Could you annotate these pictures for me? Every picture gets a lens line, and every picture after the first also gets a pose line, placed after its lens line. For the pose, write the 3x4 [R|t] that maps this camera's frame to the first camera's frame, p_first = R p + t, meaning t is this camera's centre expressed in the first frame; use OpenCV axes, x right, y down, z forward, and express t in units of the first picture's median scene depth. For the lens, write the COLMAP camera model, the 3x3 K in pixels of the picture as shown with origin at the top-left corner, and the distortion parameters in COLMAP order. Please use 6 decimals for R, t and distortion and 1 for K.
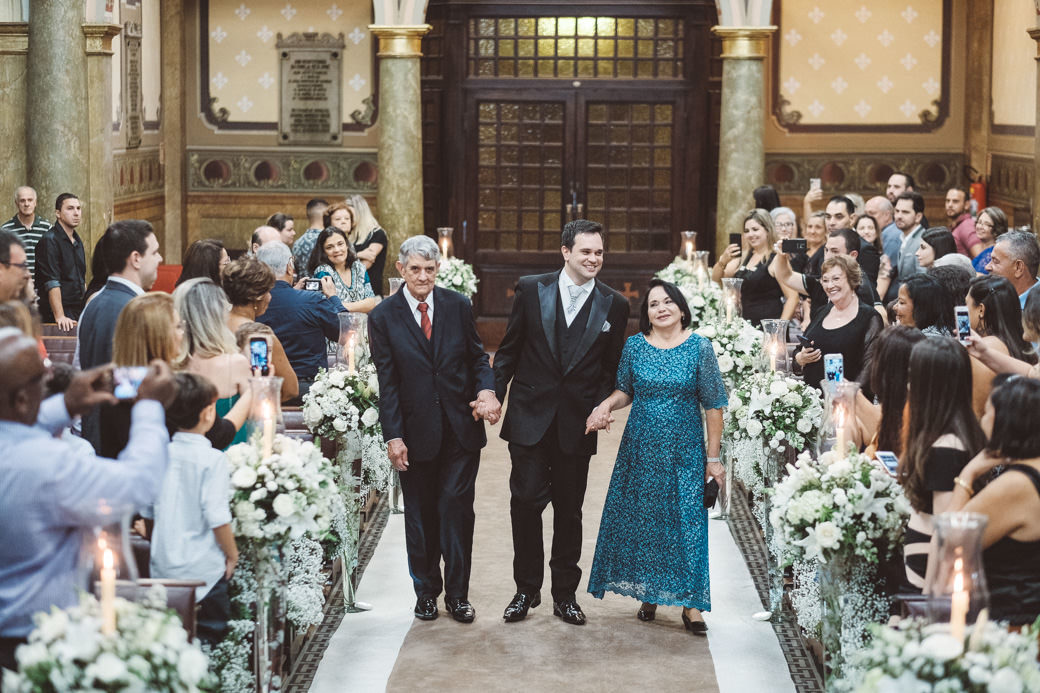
lens RADIAL K [[2548.3, 0, 520.0], [0, 2548.3, 346.5], [0, 0, 1]] dist [0.085150, 0.248372]
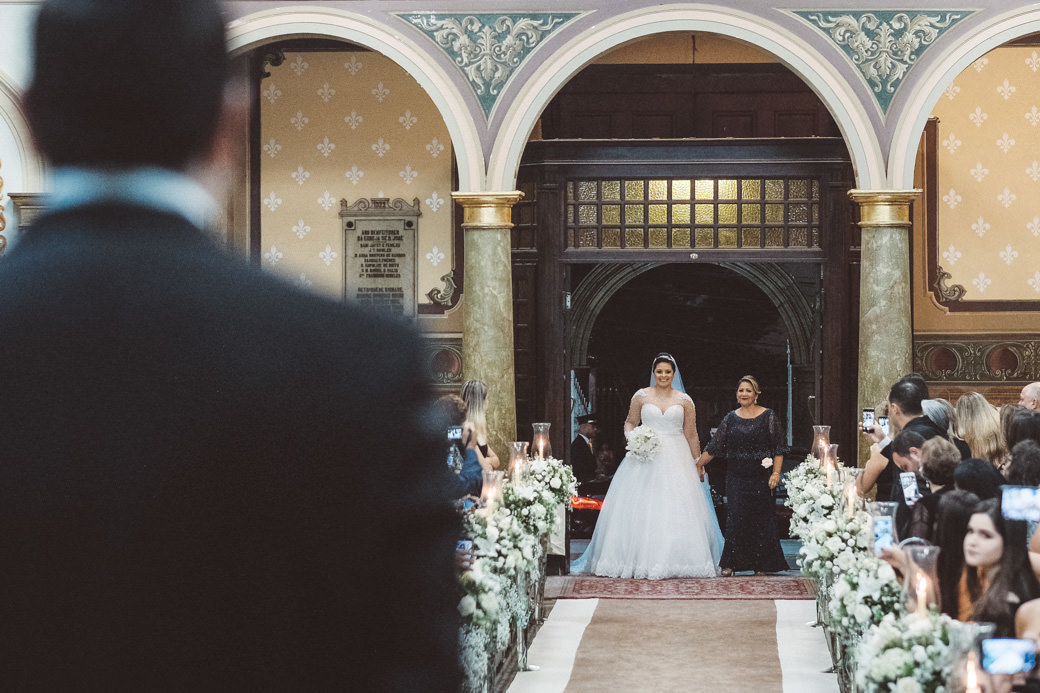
lens RADIAL K [[2548.3, 0, 520.0], [0, 2548.3, 346.5], [0, 0, 1]] dist [0.085150, 0.248372]
pose [[0.999228, -0.007958, -0.038484, -0.003285], [0.005219, 0.997481, -0.070743, -0.012795], [0.038950, 0.070487, 0.996752, 0.150141]]
